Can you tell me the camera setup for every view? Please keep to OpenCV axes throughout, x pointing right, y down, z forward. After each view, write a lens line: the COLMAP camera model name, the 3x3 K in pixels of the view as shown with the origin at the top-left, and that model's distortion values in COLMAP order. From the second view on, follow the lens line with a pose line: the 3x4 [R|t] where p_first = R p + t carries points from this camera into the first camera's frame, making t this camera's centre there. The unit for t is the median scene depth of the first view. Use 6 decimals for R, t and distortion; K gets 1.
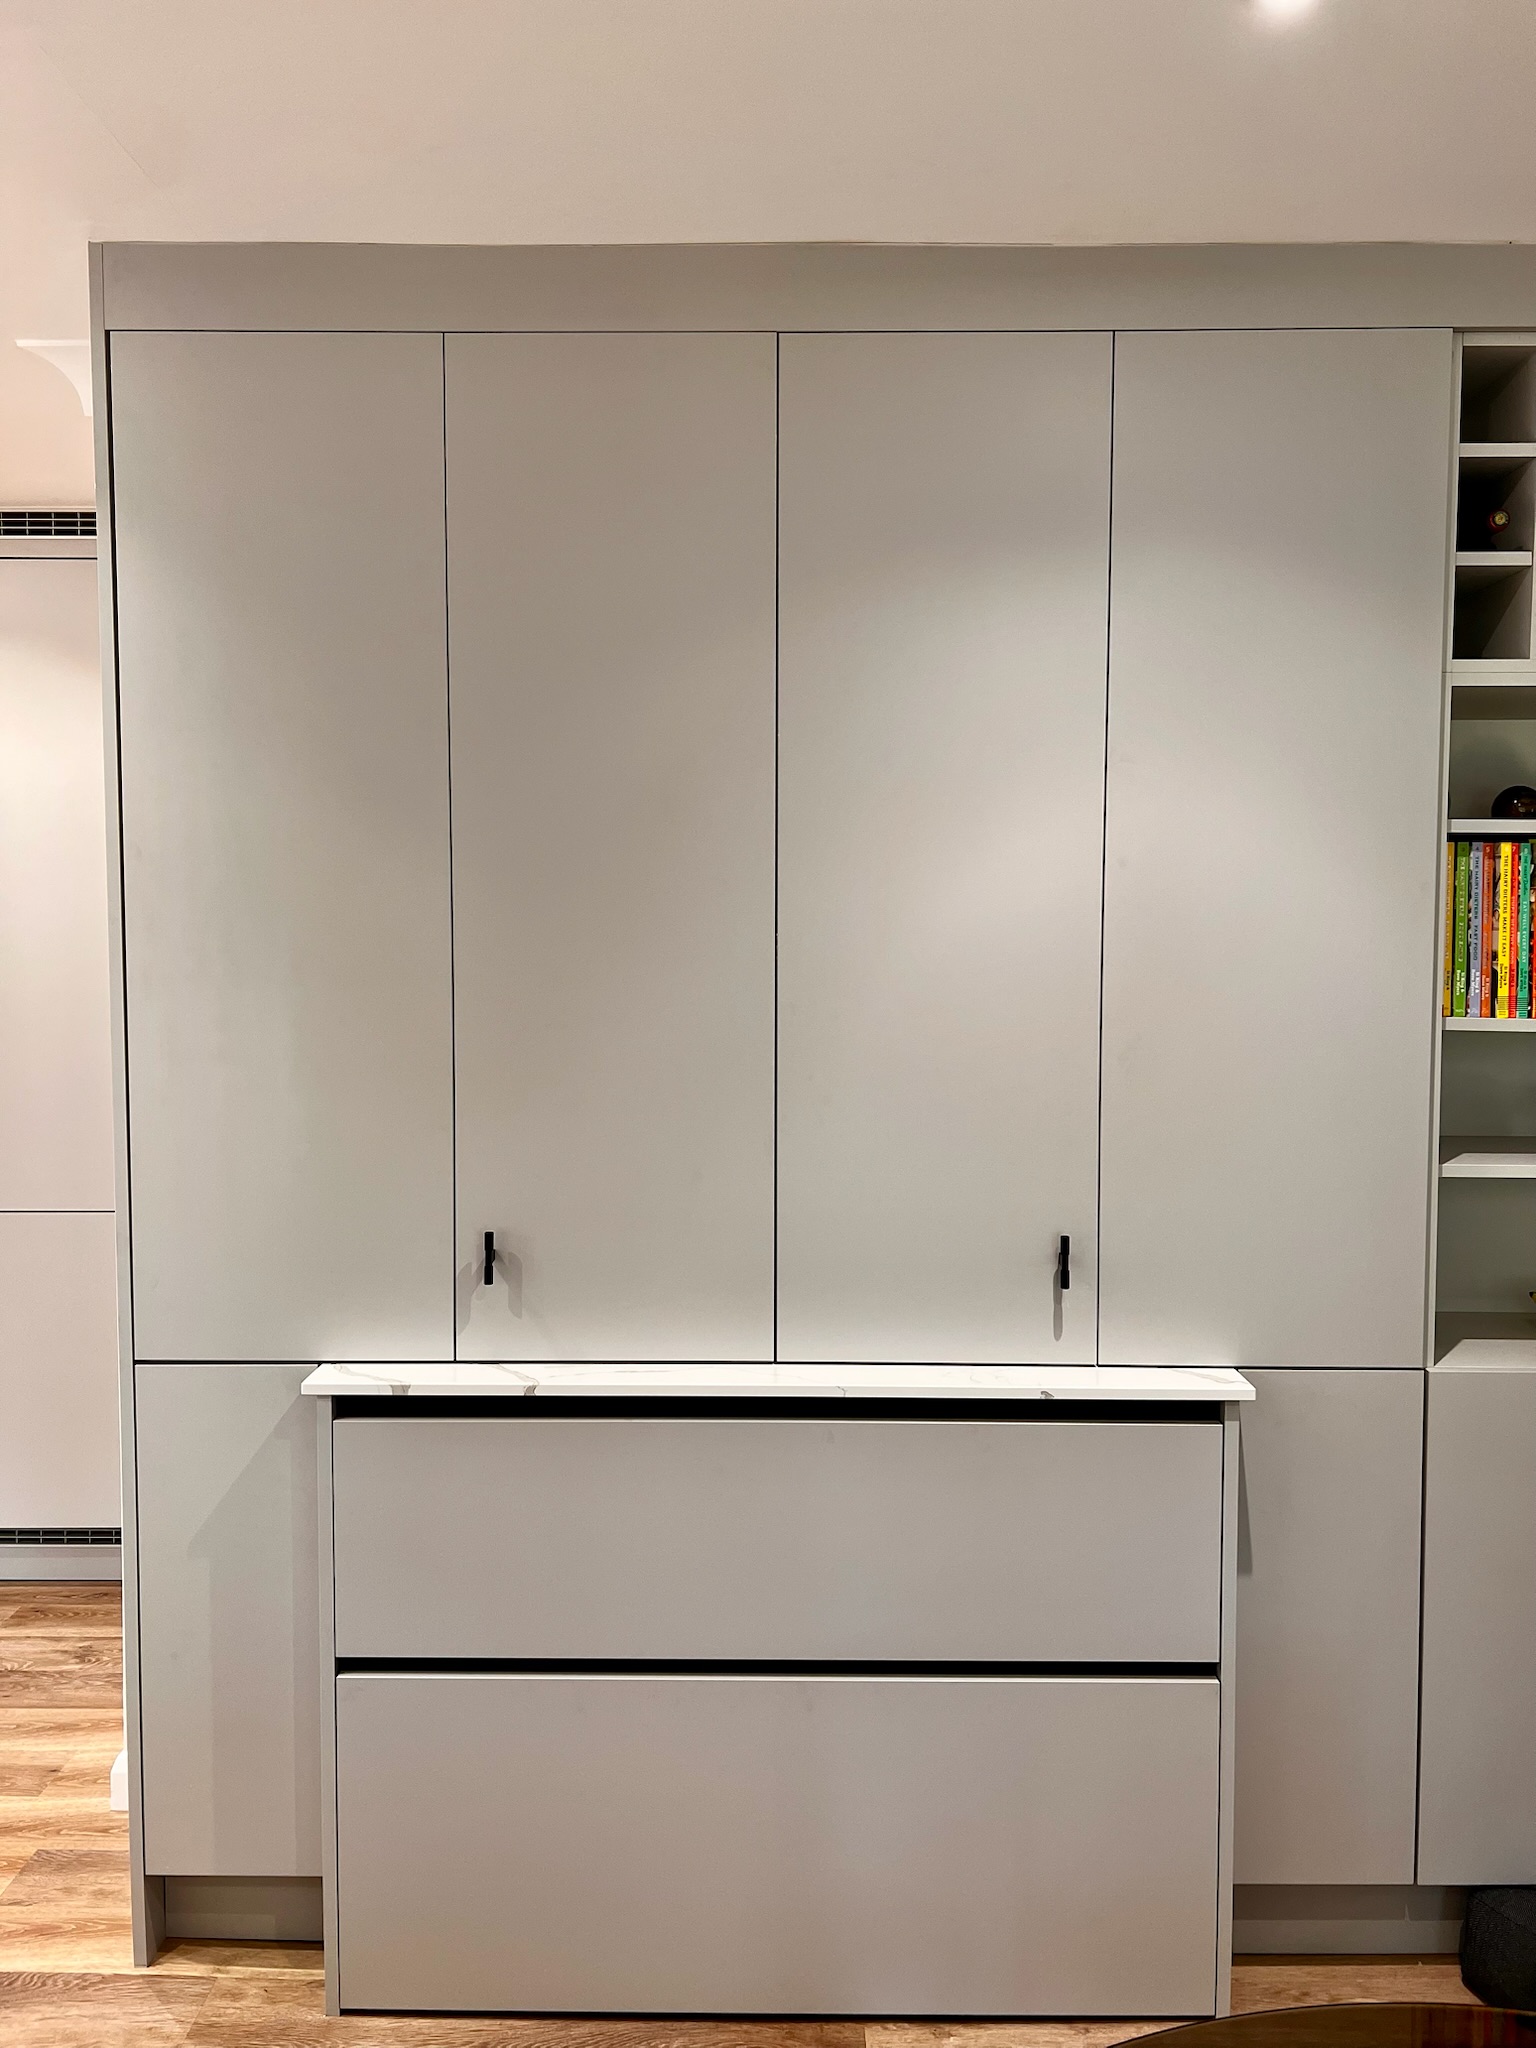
lens RADIAL K [[1609.4, 0, 775.9], [0, 1609.4, 988.4], [0, 0, 1]] dist [0.029926, -0.046729]
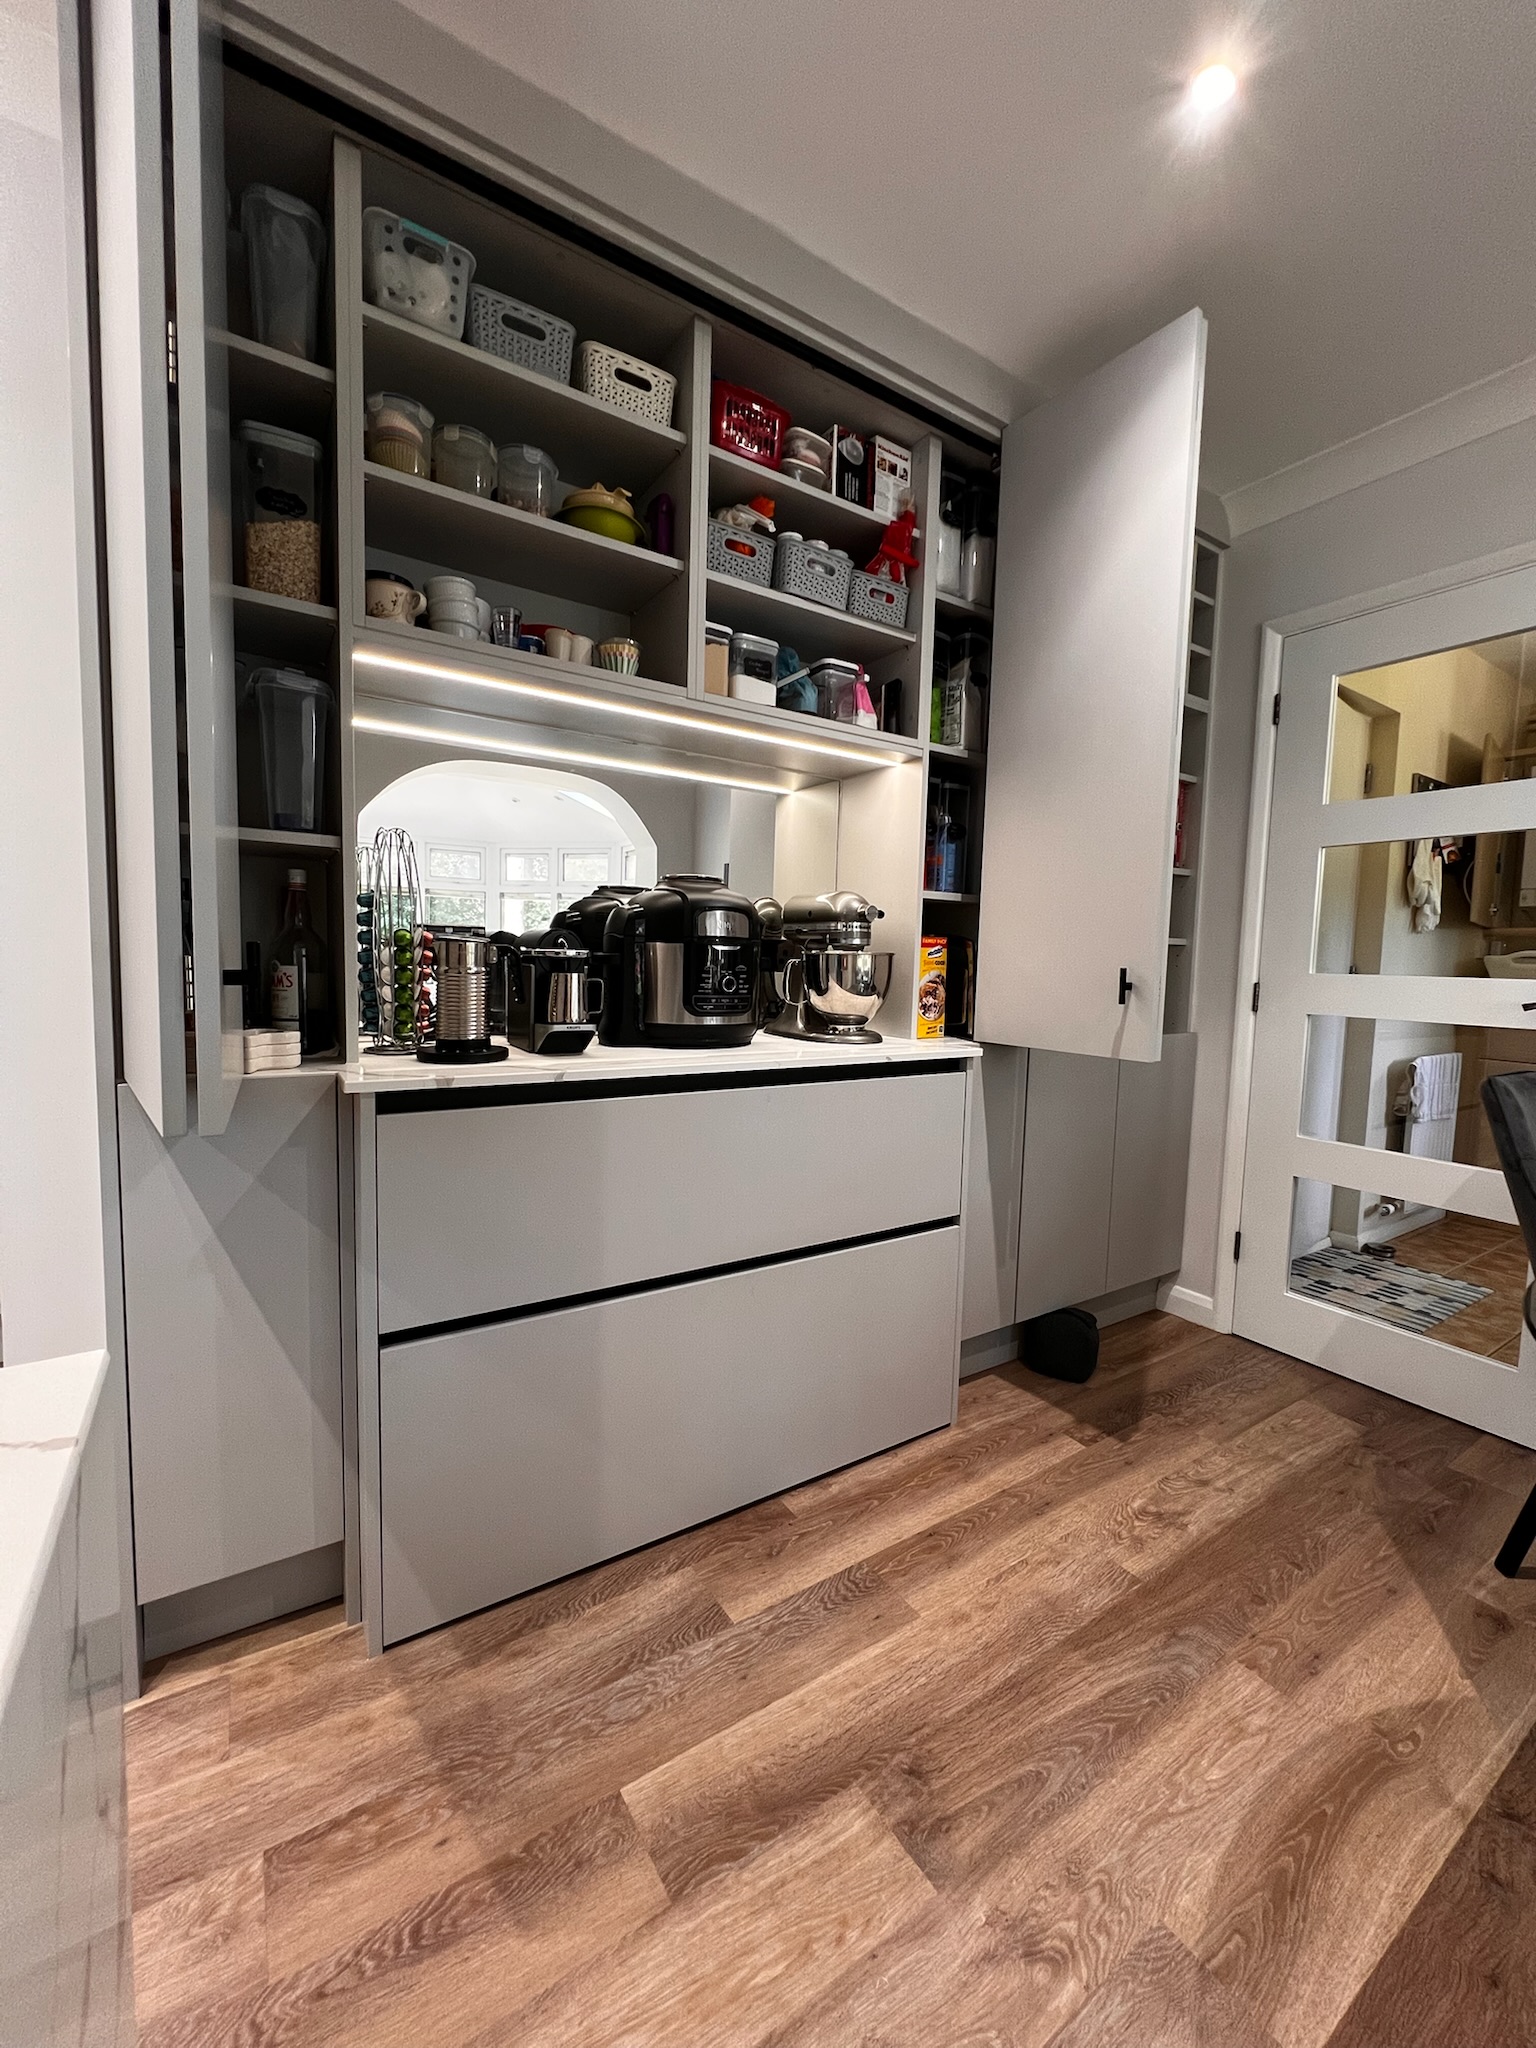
lens RADIAL K [[826.7, 0, 768.0], [0, 826.7, 1024.0], [0, 0, 1]] dist [-0.007694, 0.003697]
pose [[0.830357, -0.021635, 0.556812, -0.340884], [-0.000625, 0.999209, 0.039758, 0.173681], [-0.557232, -0.033361, 0.829687, 0.380771]]
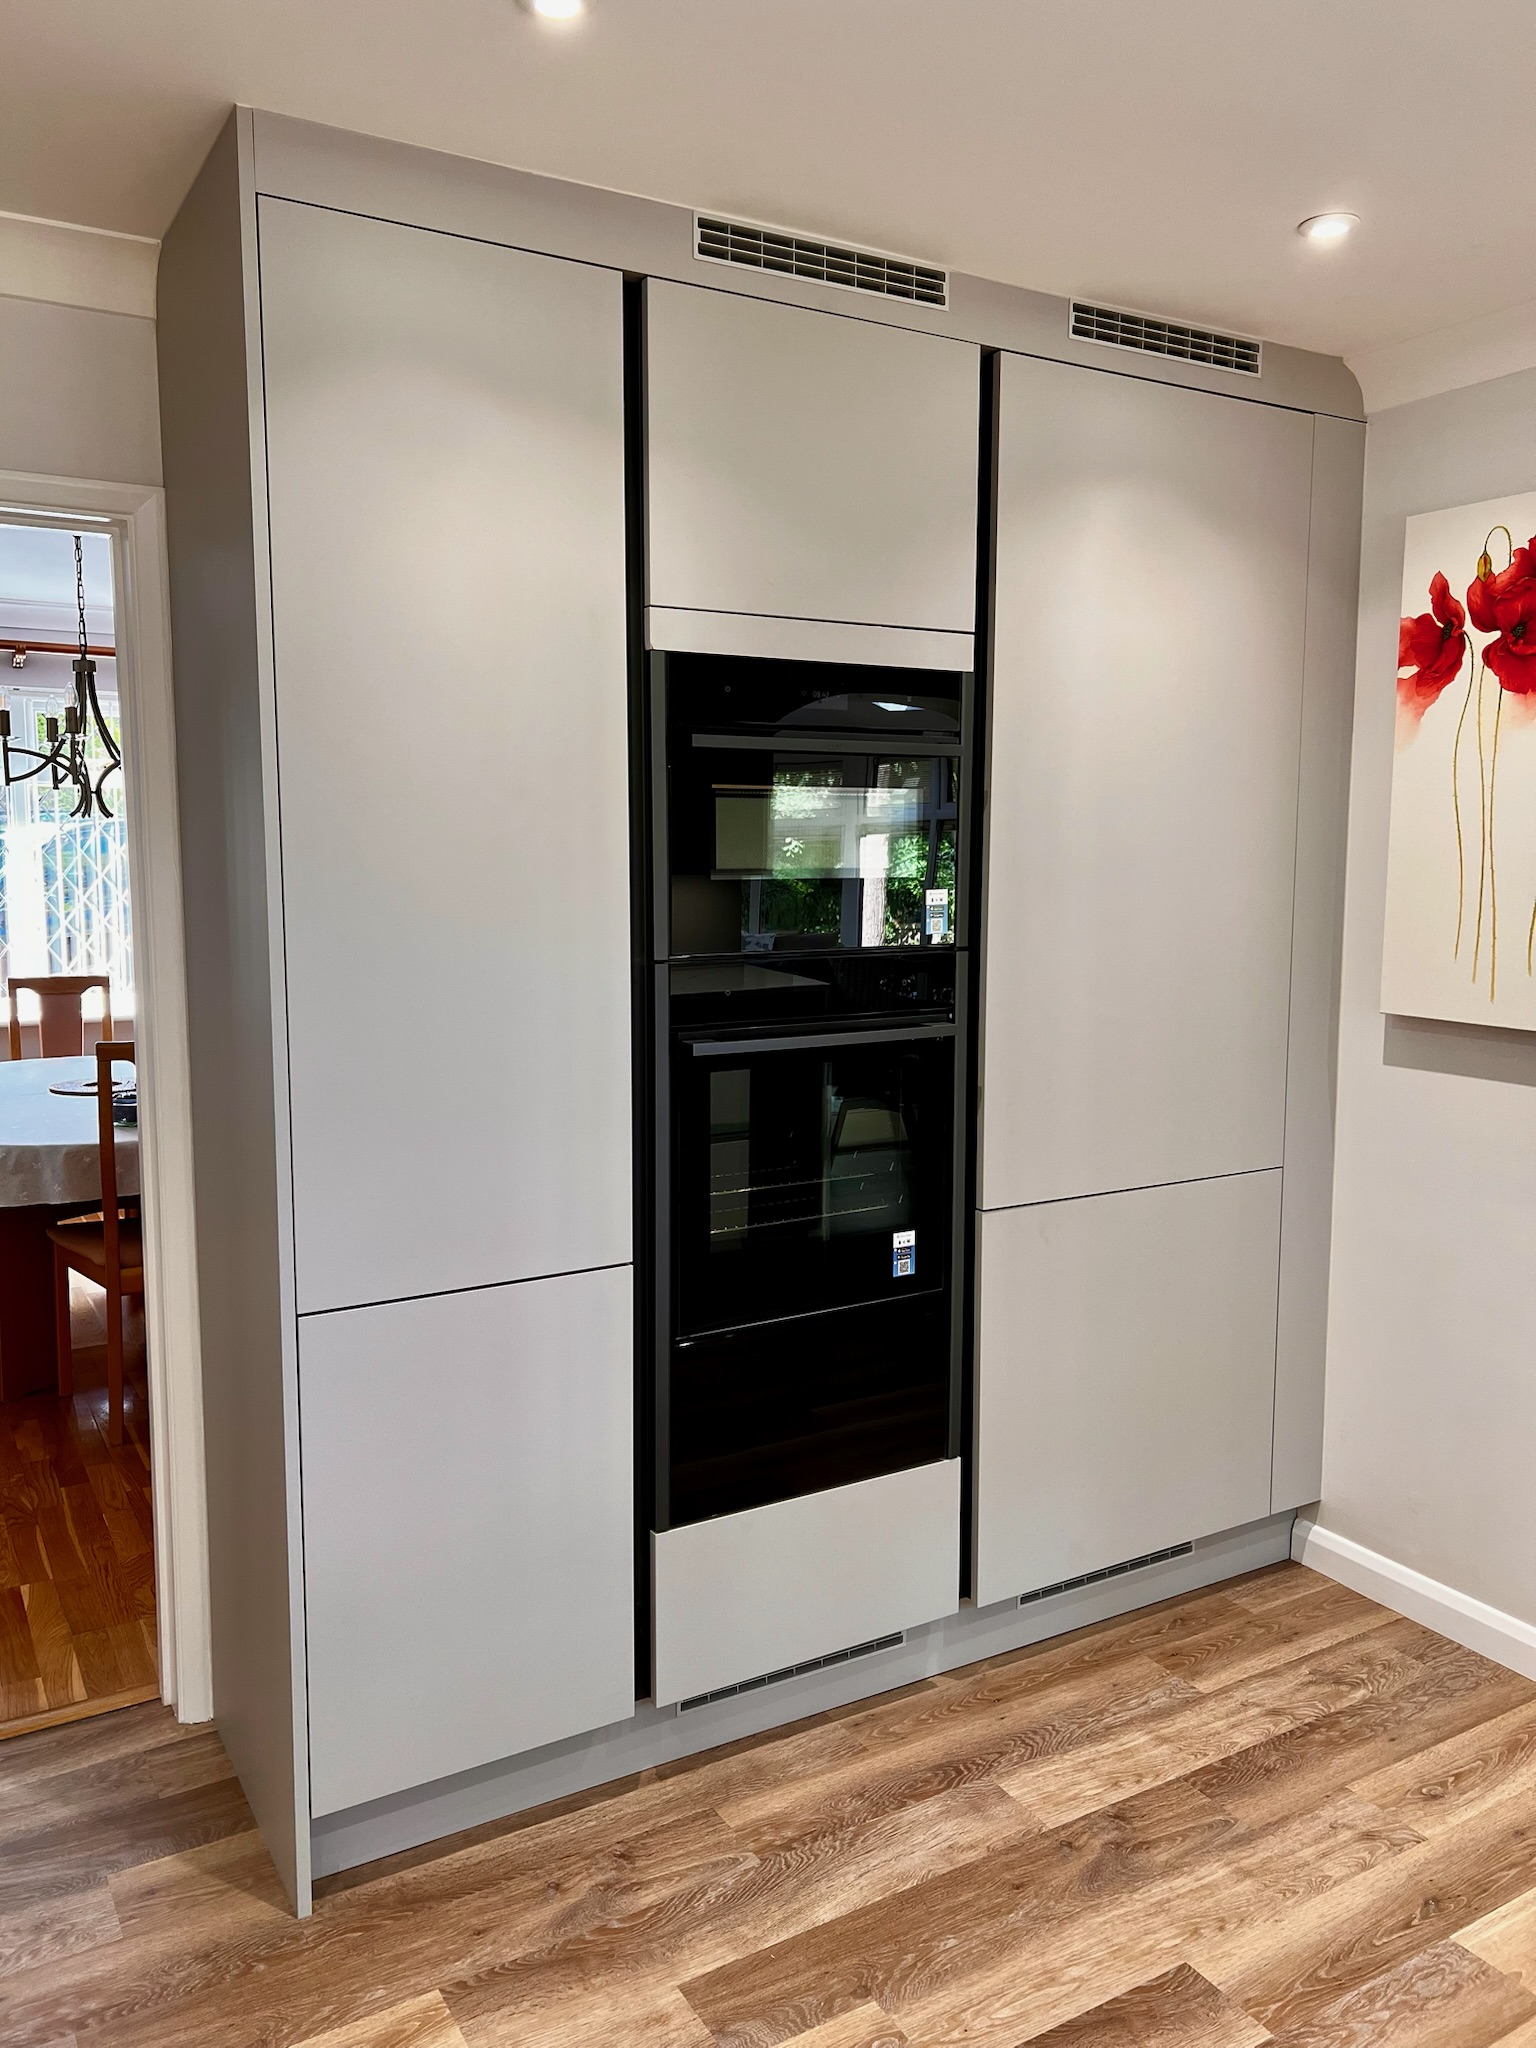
lens RADIAL K [[1556.2, 0, 768.0], [0, 1556.2, 1024.0], [0, 0, 1]] dist [0.076228, -0.097238]
pose [[0.854512, -0.062071, 0.515709, -1.607658], [0.021551, 0.996216, 0.084195, -0.035166], [-0.518984, -0.060832, 0.852617, 0.643368]]
